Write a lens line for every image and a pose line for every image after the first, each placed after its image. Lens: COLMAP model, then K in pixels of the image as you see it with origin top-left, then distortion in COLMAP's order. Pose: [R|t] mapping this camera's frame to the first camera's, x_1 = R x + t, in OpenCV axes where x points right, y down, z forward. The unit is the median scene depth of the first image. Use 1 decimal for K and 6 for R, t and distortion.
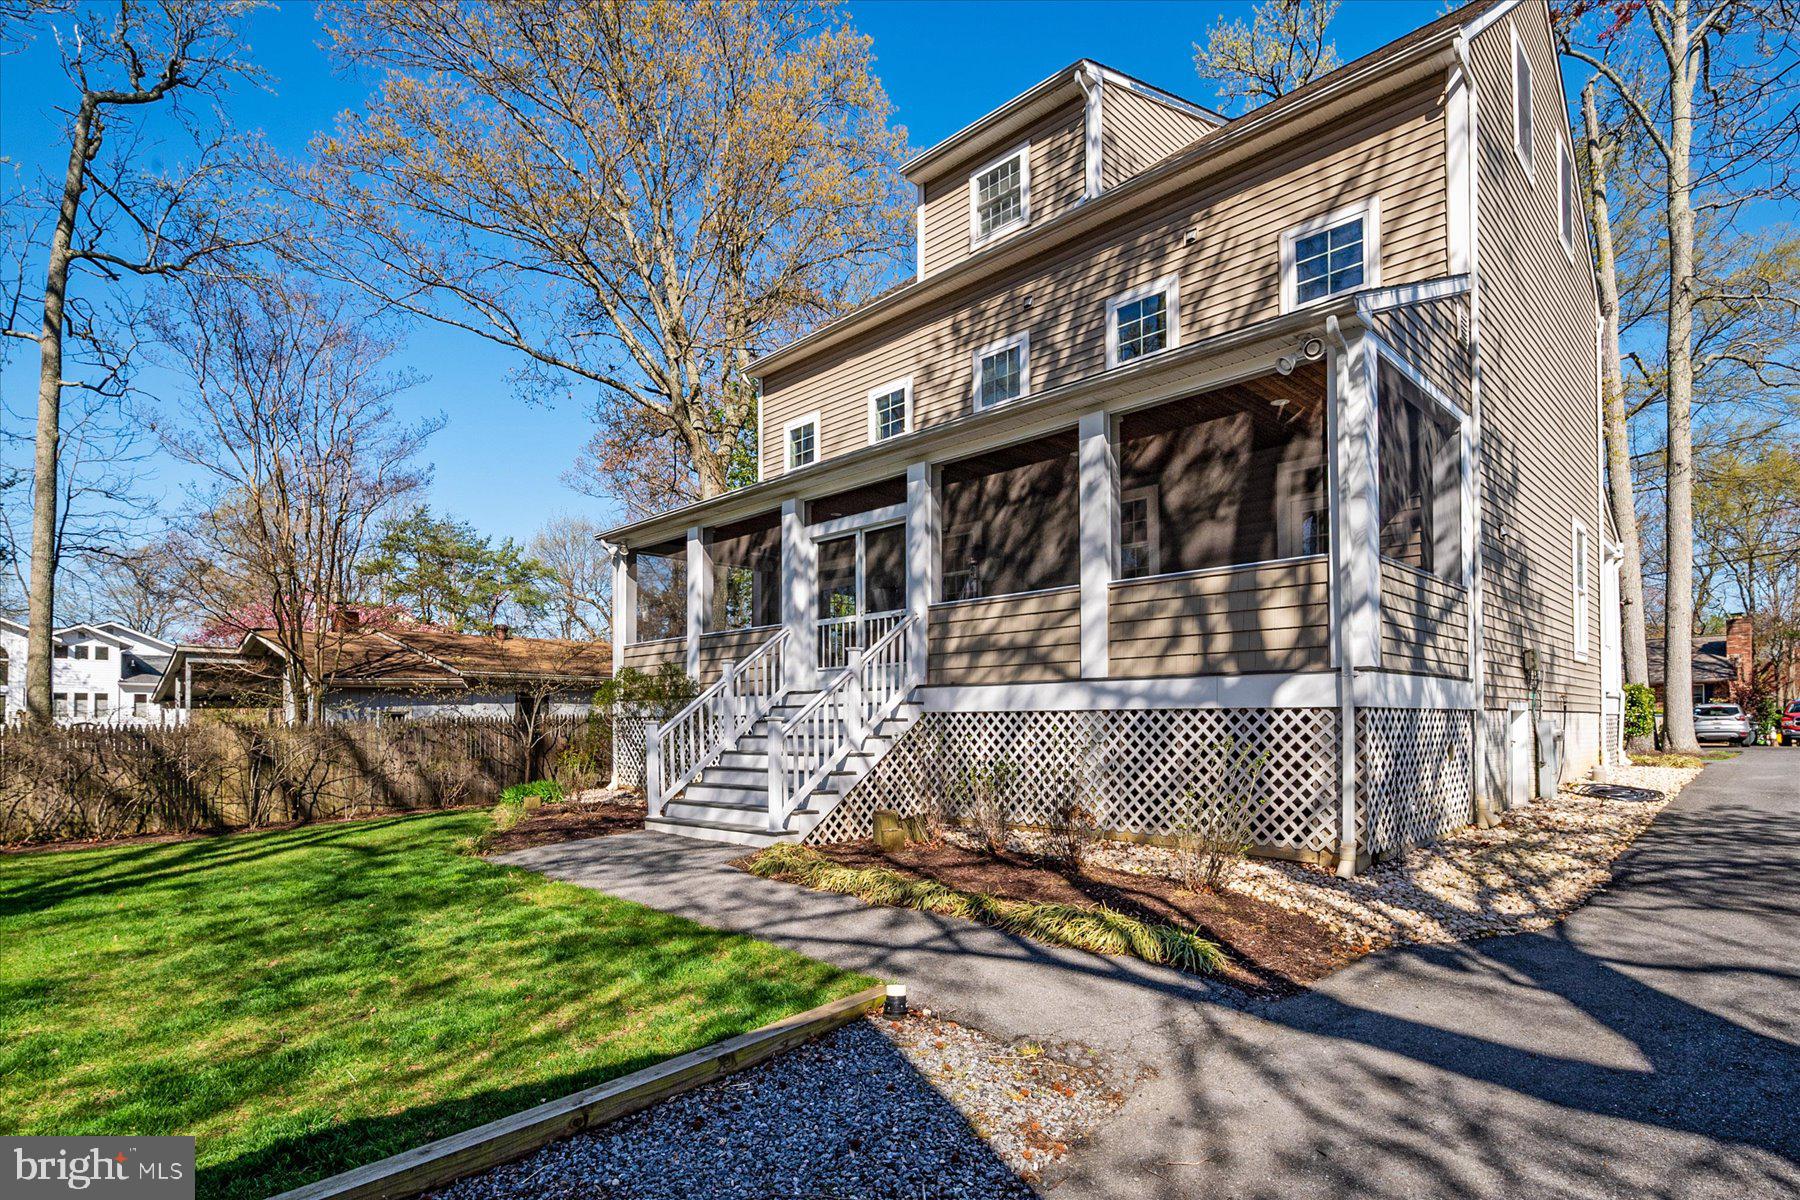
lens RADIAL K [[938.5, 0, 904.0], [0, 938.5, 644.6], [0, 0, 1]] dist [-0.002853, -0.001507]
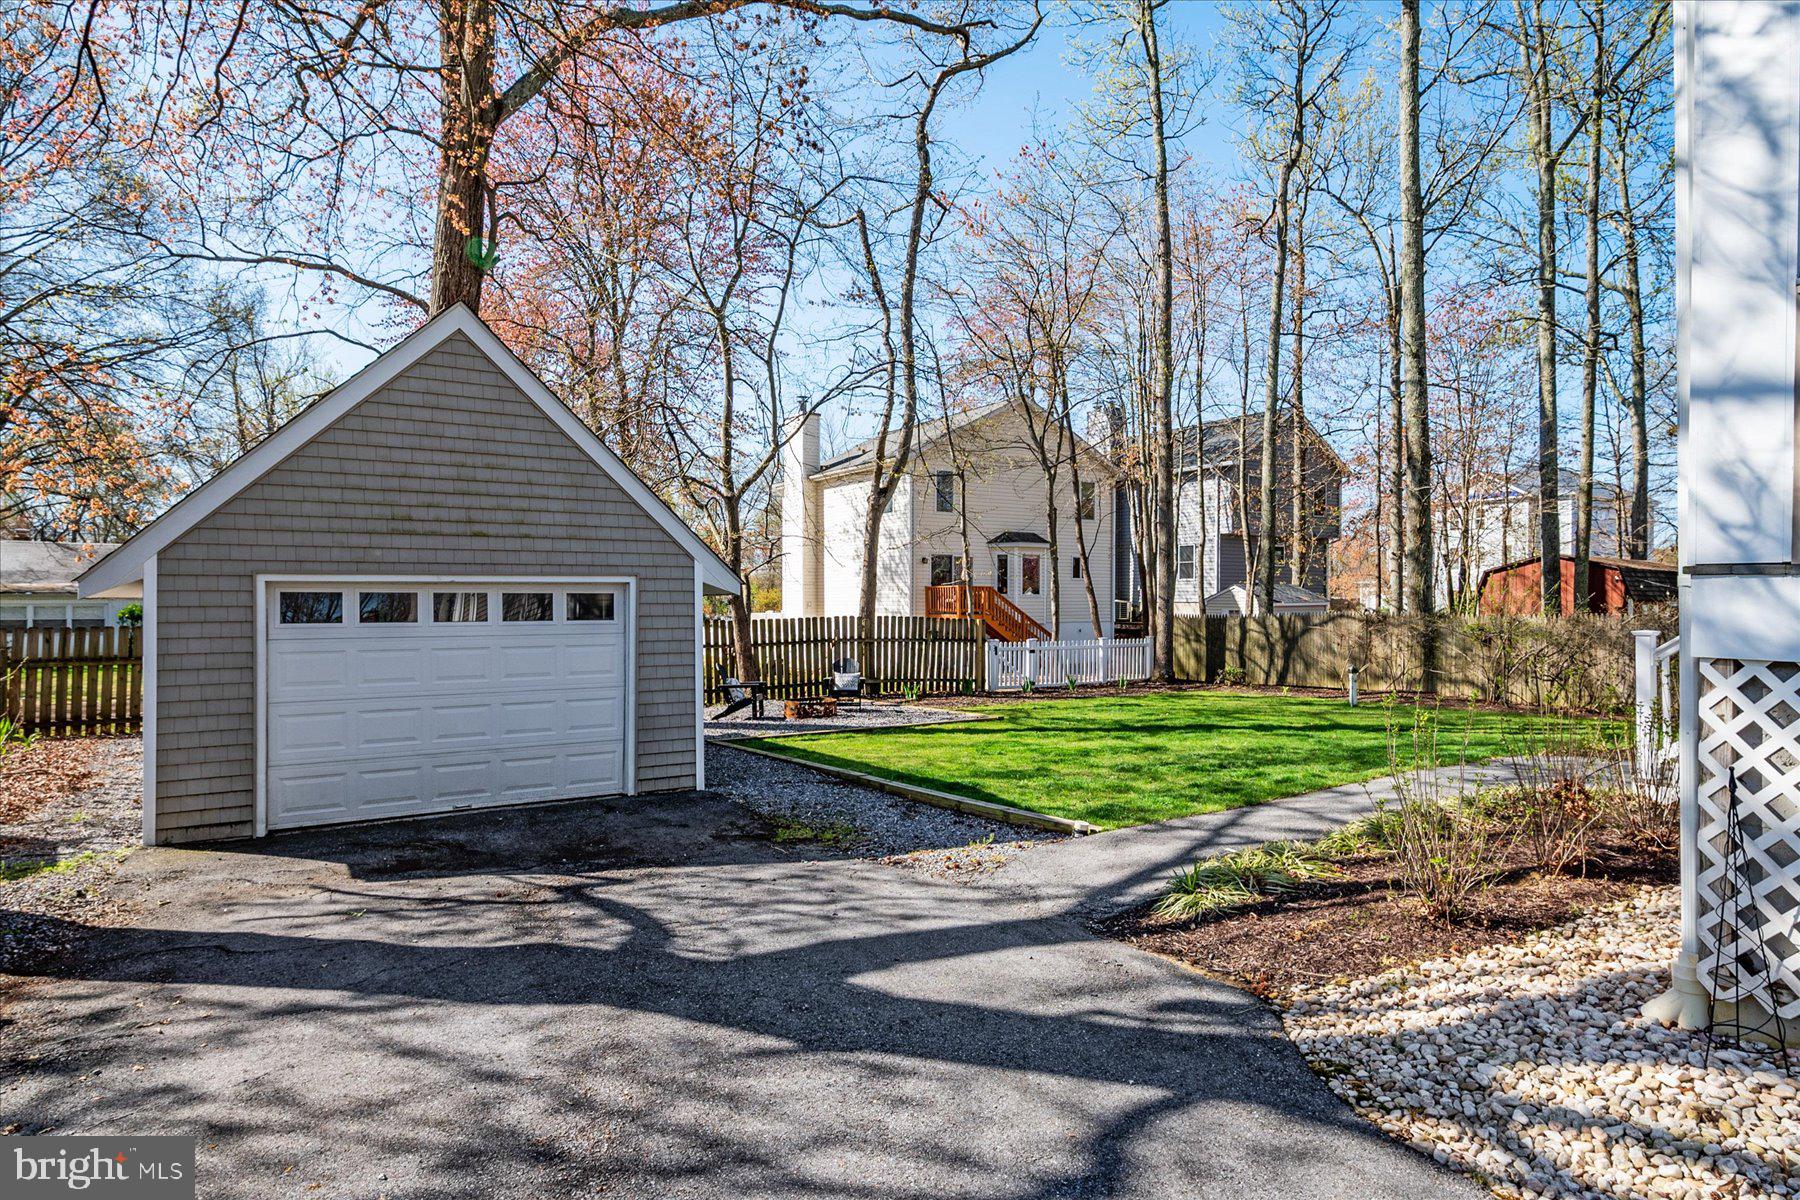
lens RADIAL K [[936.3, 0, 900.0], [0, 936.3, 600.0], [0, 0, 1]] dist [-0.000461, -0.000045]
pose [[-0.240650, -0.000494, -0.970612, 1.325107], [0.086942, 0.995969, -0.022063, 0.014777], [0.966710, -0.089696, -0.239637, 0.959044]]
